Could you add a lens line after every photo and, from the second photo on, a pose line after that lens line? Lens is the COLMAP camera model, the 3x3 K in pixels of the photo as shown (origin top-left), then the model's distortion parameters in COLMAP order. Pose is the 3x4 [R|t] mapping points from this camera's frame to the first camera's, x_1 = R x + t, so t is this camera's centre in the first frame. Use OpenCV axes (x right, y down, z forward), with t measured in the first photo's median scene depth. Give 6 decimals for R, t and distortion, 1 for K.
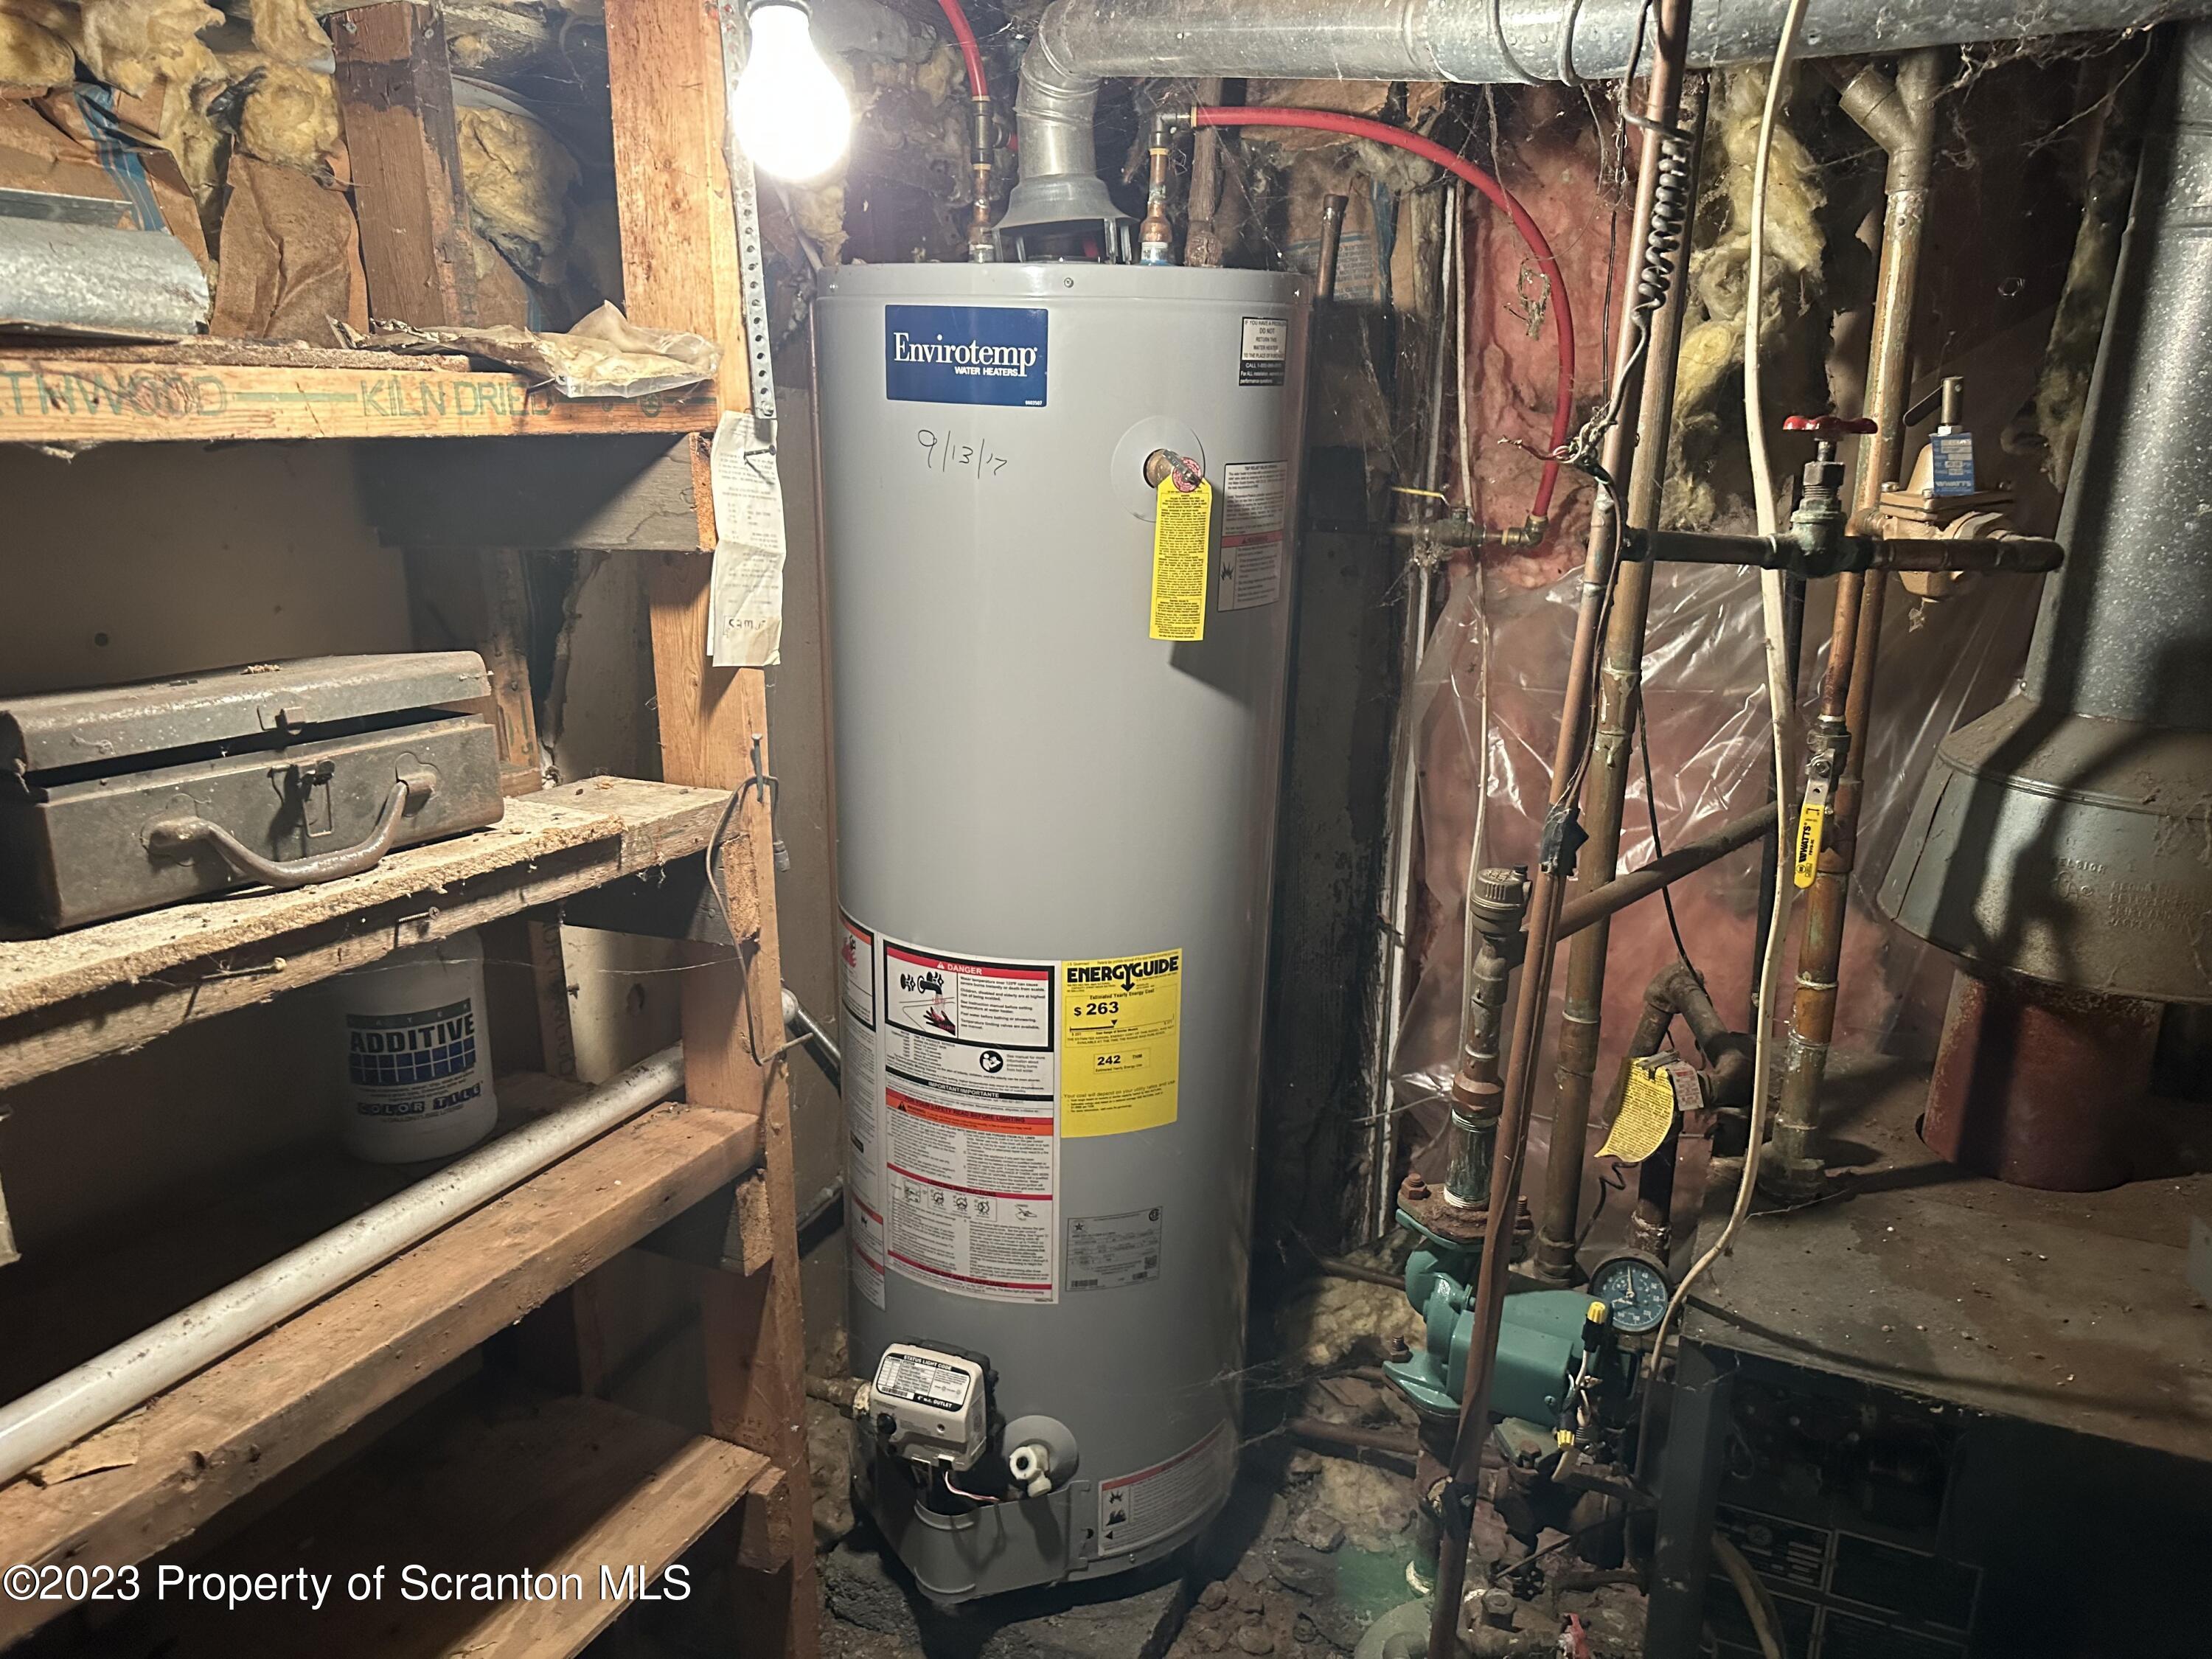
lens RADIAL K [[1552.1, 0, 1092.3], [0, 1552.1, 819.7], [0, 0, 1]] dist [0.022220, -0.042888]
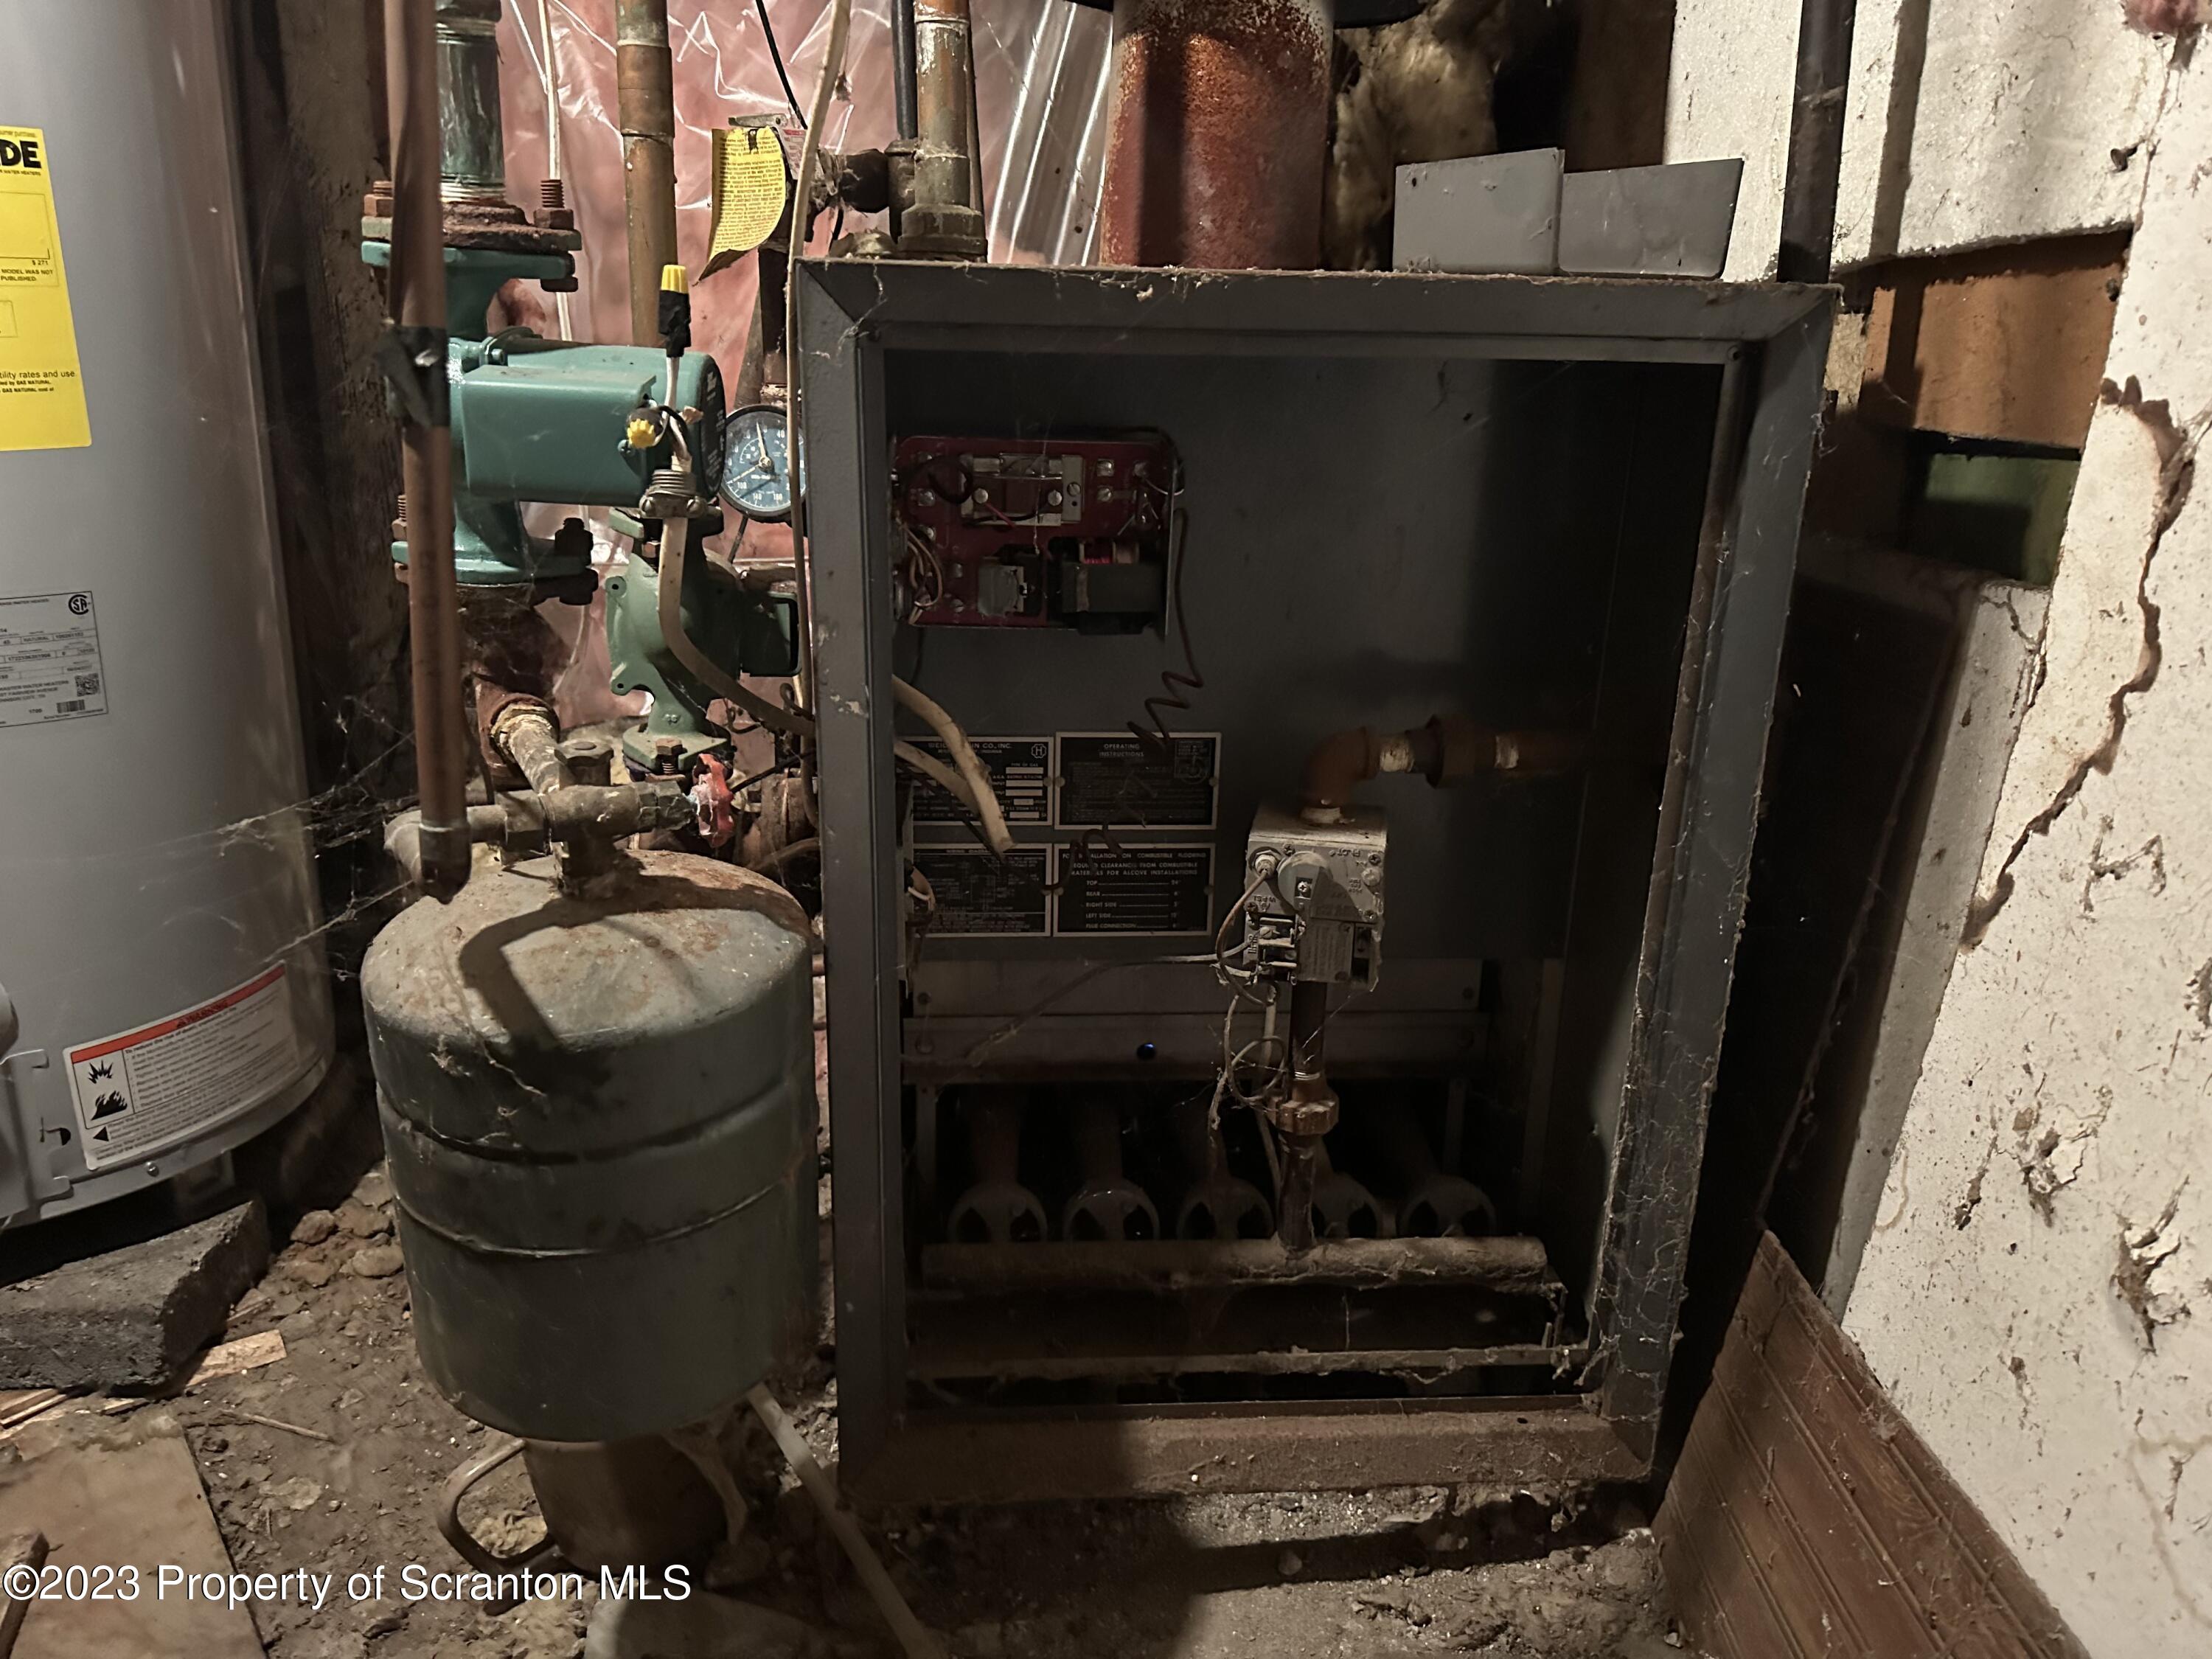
lens RADIAL K [[1552.1, 0, 1092.3], [0, 1552.1, 819.7], [0, 0, 1]] dist [0.022220, -0.042888]
pose [[0.876885, -0.134311, 0.461556, 0.094415], [0.108536, 0.990697, 0.082088, 0.320347], [-0.468287, -0.021887, 0.883305, 0.221797]]
